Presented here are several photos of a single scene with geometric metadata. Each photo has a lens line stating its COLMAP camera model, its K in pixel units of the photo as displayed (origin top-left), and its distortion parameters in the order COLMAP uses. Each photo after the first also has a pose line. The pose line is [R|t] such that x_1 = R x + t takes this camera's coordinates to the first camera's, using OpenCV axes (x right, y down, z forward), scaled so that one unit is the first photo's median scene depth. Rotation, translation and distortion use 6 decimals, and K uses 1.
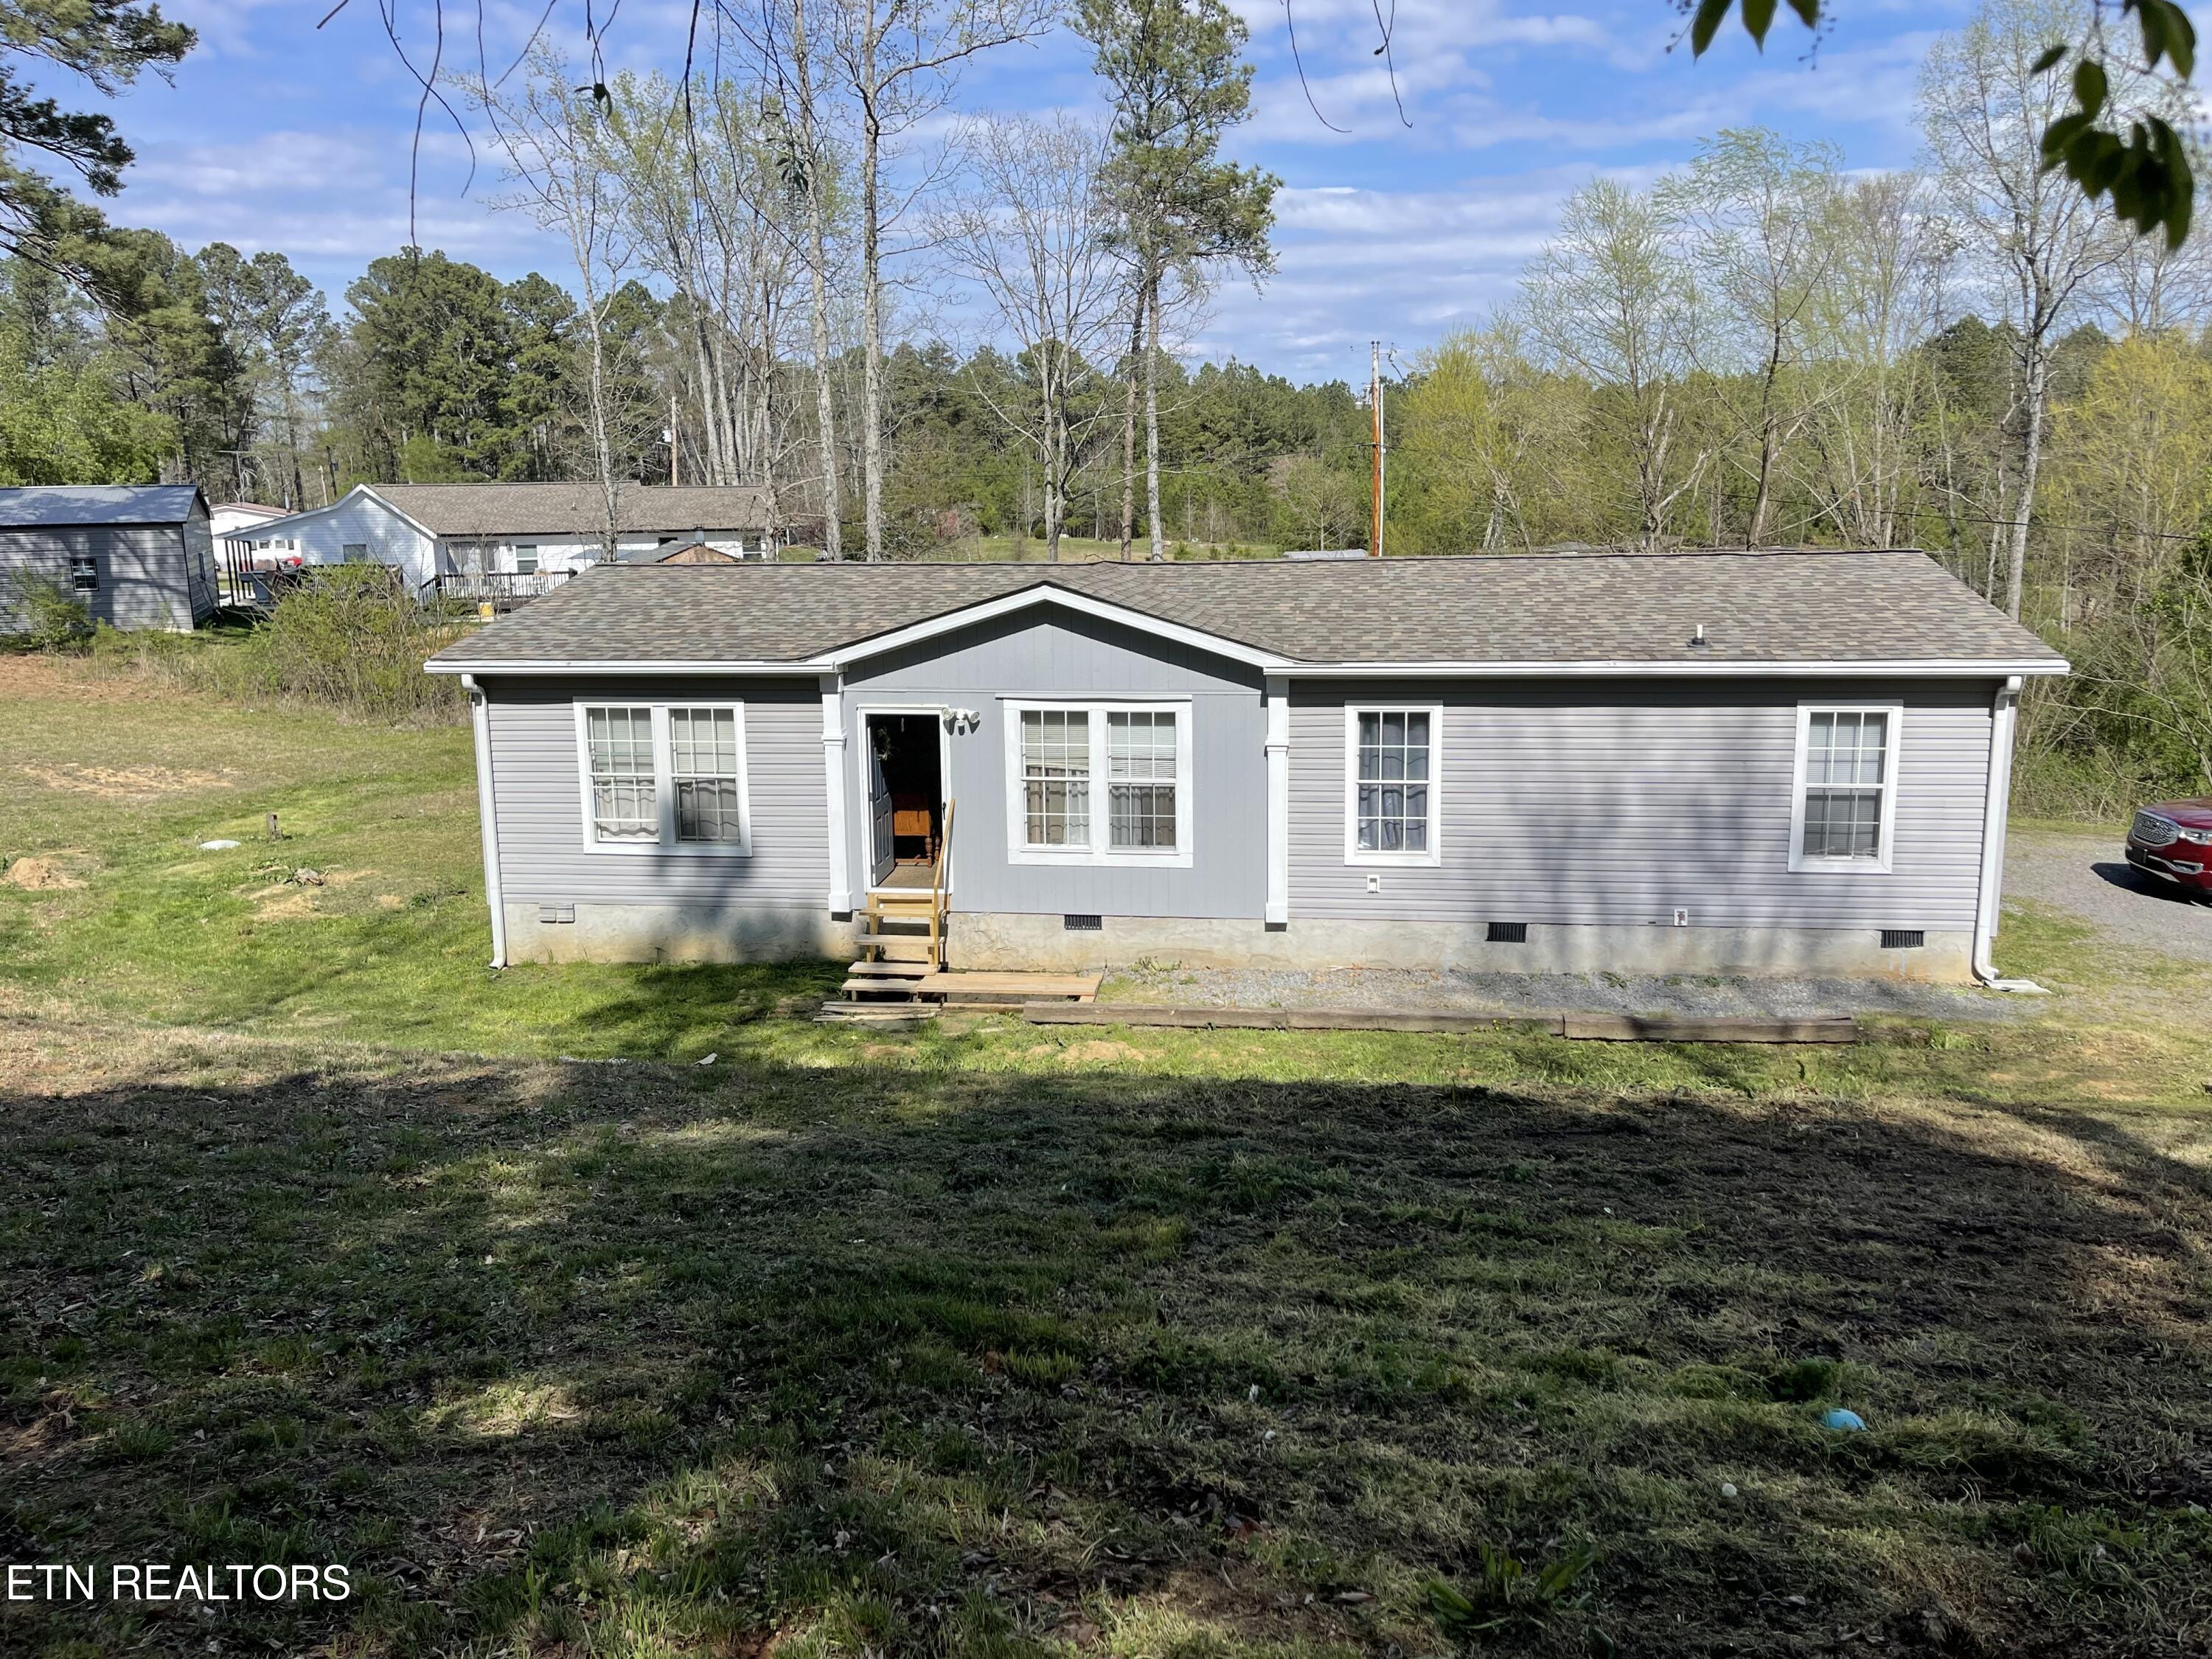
lens RADIAL K [[1691.2, 0, 1105.0], [0, 1691.2, 821.9], [0, 0, 1]] dist [0.056076, -0.060304]
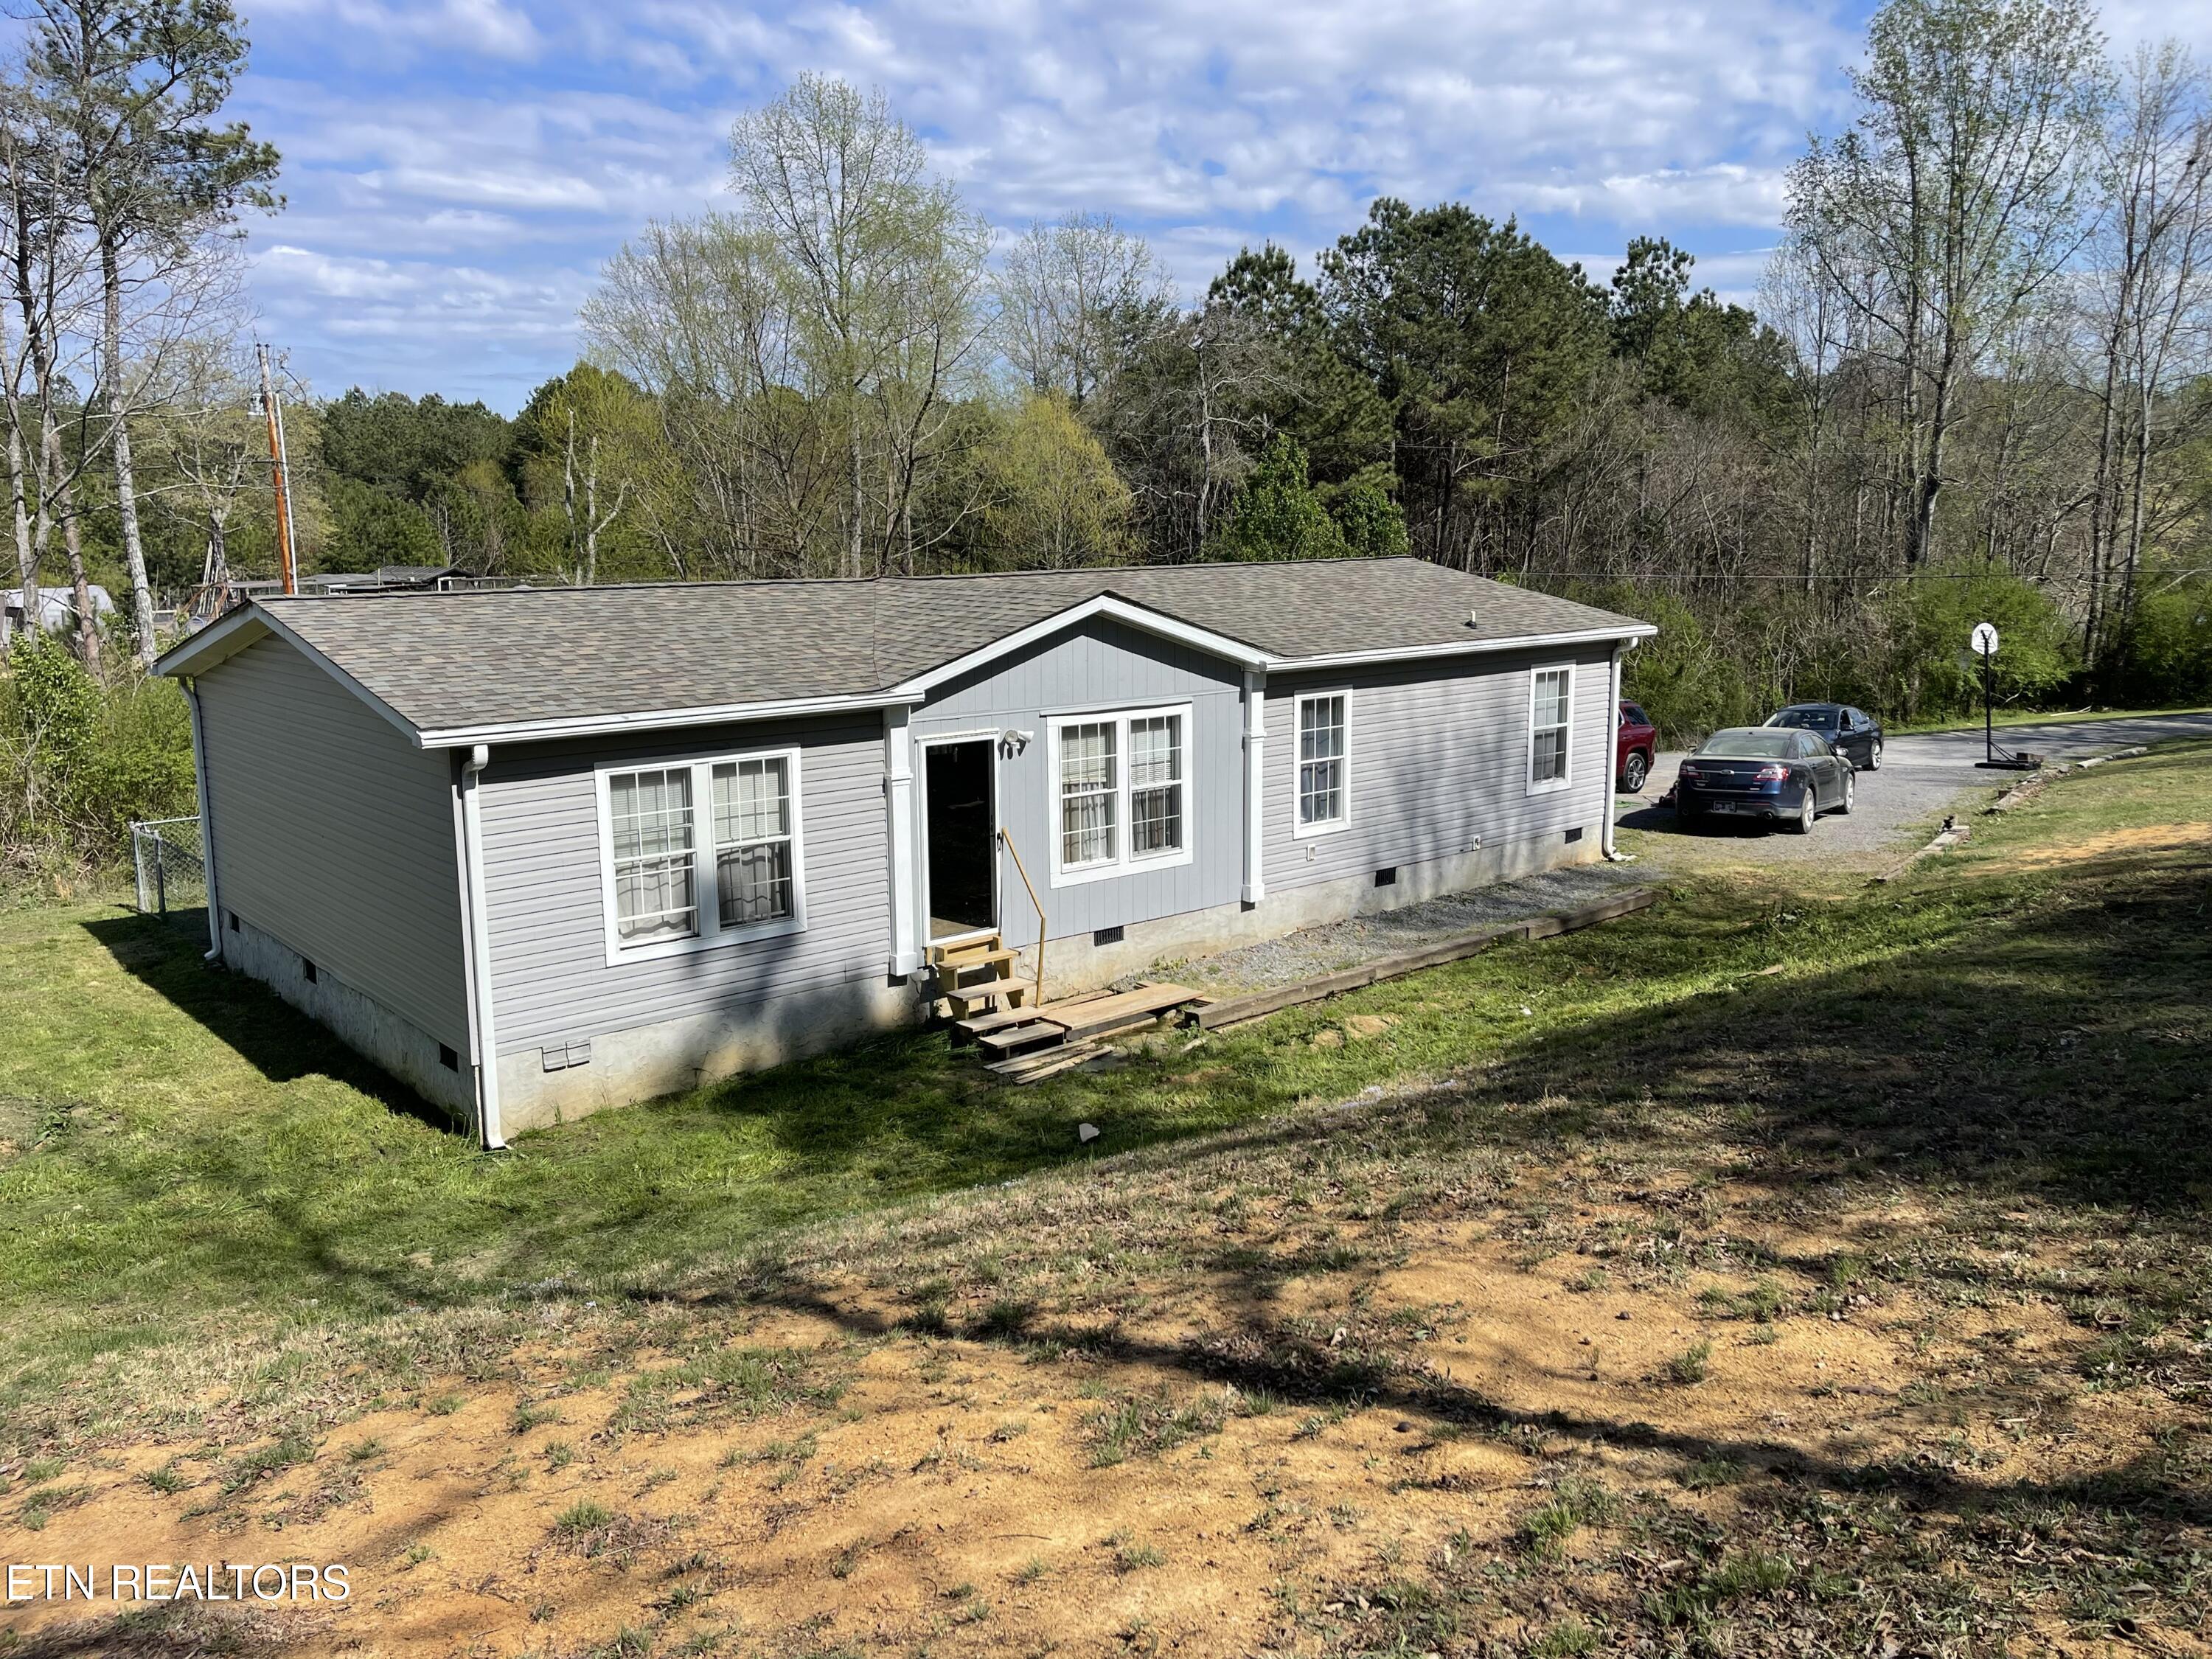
lens RADIAL K [[1691.2, 0, 1102.8], [0, 1691.2, 829.4], [0, 0, 1]] dist [0.056076, -0.060304]
pose [[0.671985, -0.127999, 0.729419, -0.744897], [0.144627, 0.988667, 0.040253, -0.043423], [-0.726305, 0.078445, 0.682882, 0.329154]]
